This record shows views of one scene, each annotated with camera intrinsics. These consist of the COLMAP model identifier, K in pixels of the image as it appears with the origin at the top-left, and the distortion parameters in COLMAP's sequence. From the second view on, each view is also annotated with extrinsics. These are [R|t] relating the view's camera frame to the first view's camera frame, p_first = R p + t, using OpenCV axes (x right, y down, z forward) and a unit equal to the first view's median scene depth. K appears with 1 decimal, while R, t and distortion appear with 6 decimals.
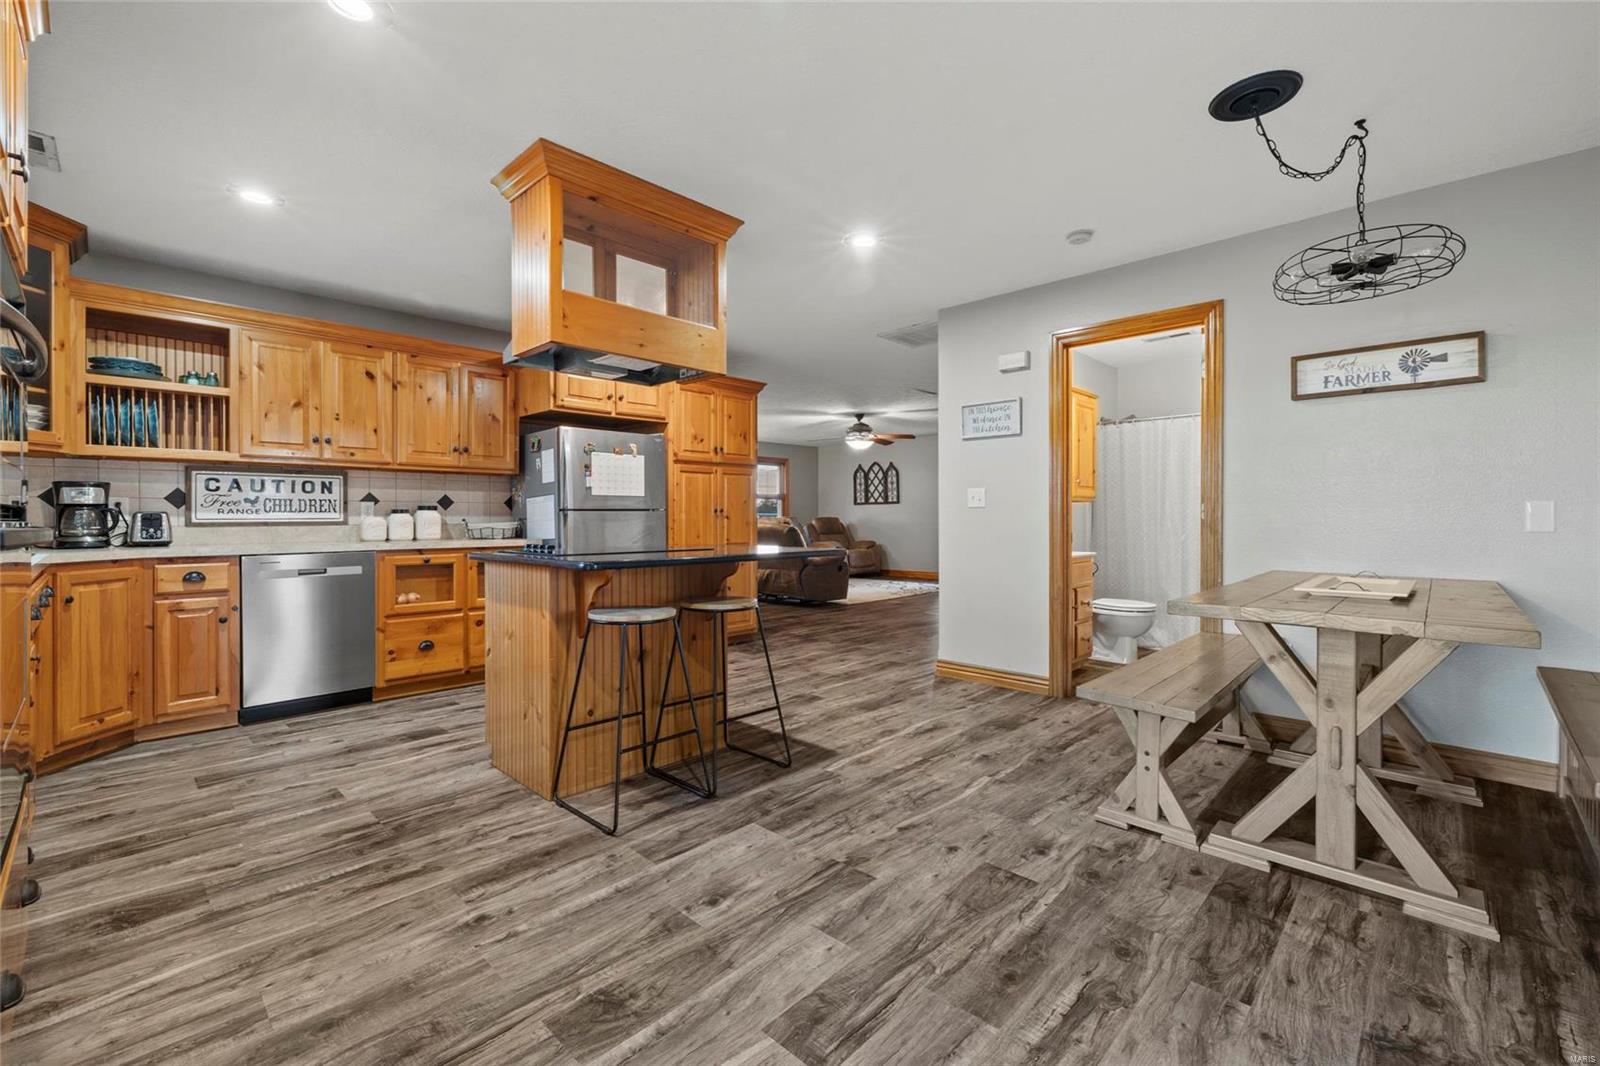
lens RADIAL K [[682.4, 0, 802.7], [0, 682.4, 529.0], [0, 0, 1]] dist [0.000303, -0.000017]
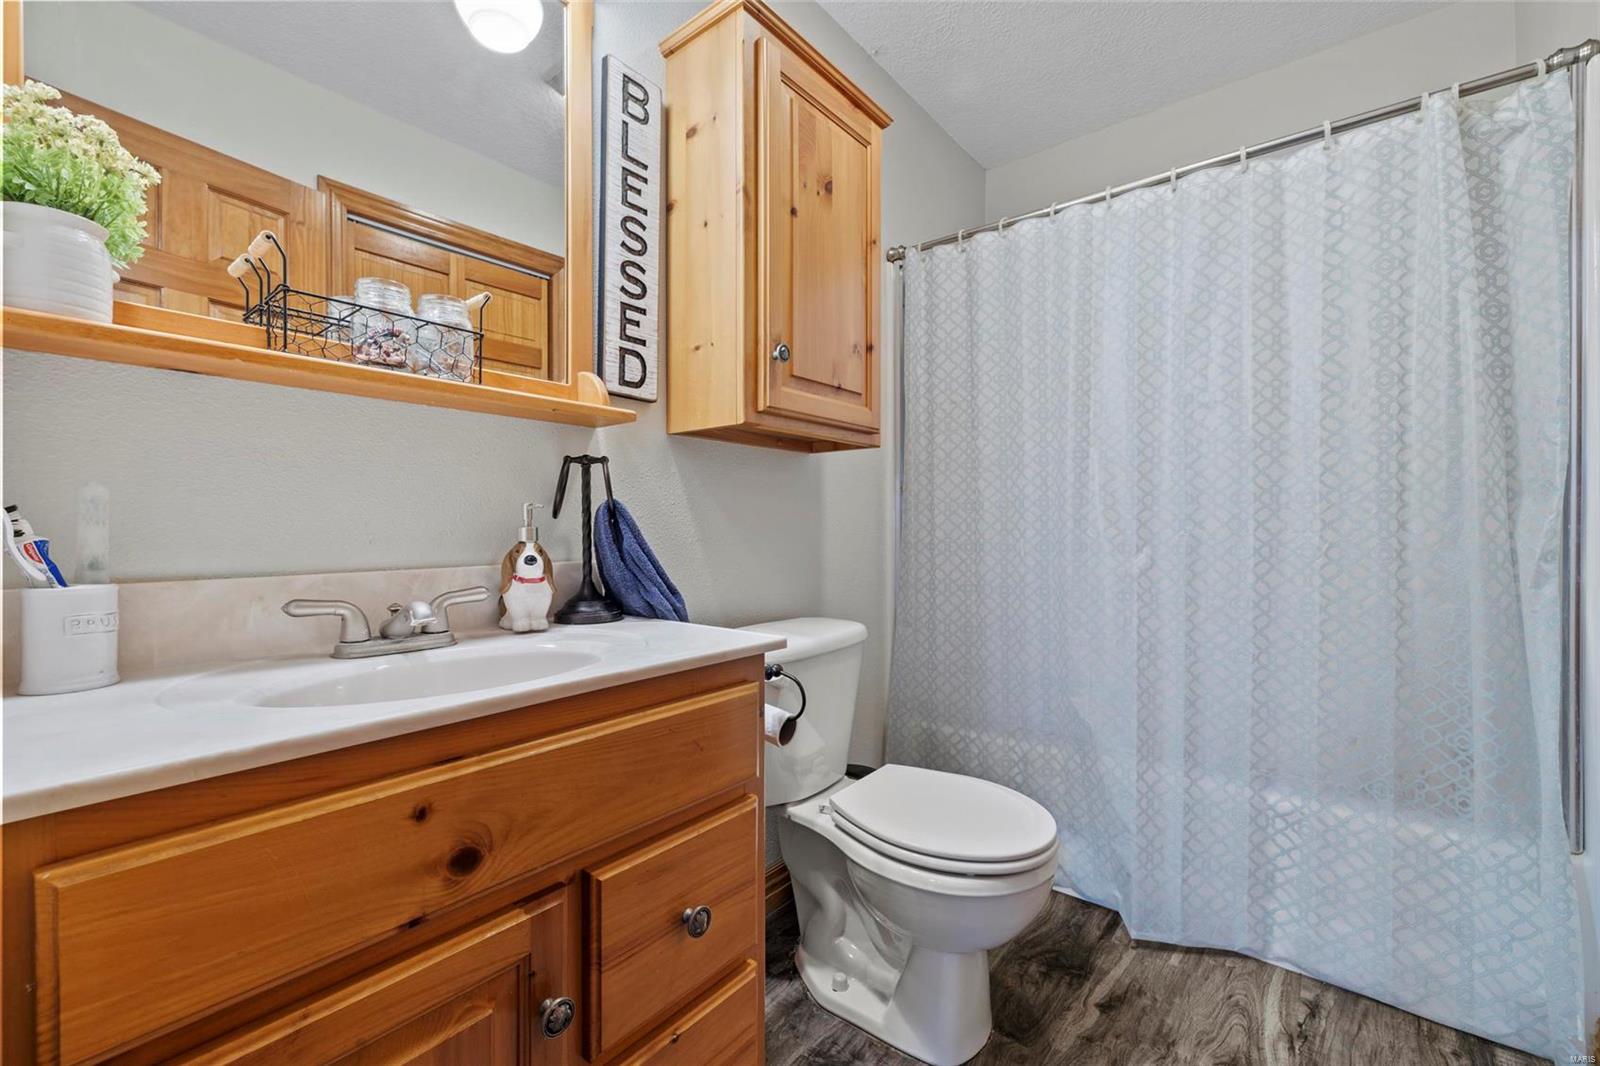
lens RADIAL K [[682.4, 0, 797.0], [0, 682.4, 529.4], [0, 0, 1]] dist [0.000303, -0.000017]
pose [[0.995792, -0.002090, 0.091614, 0.352513], [0.002295, 0.999995, -0.002132, -0.001285], [-0.091609, 0.002333, 0.995792, 0.670448]]
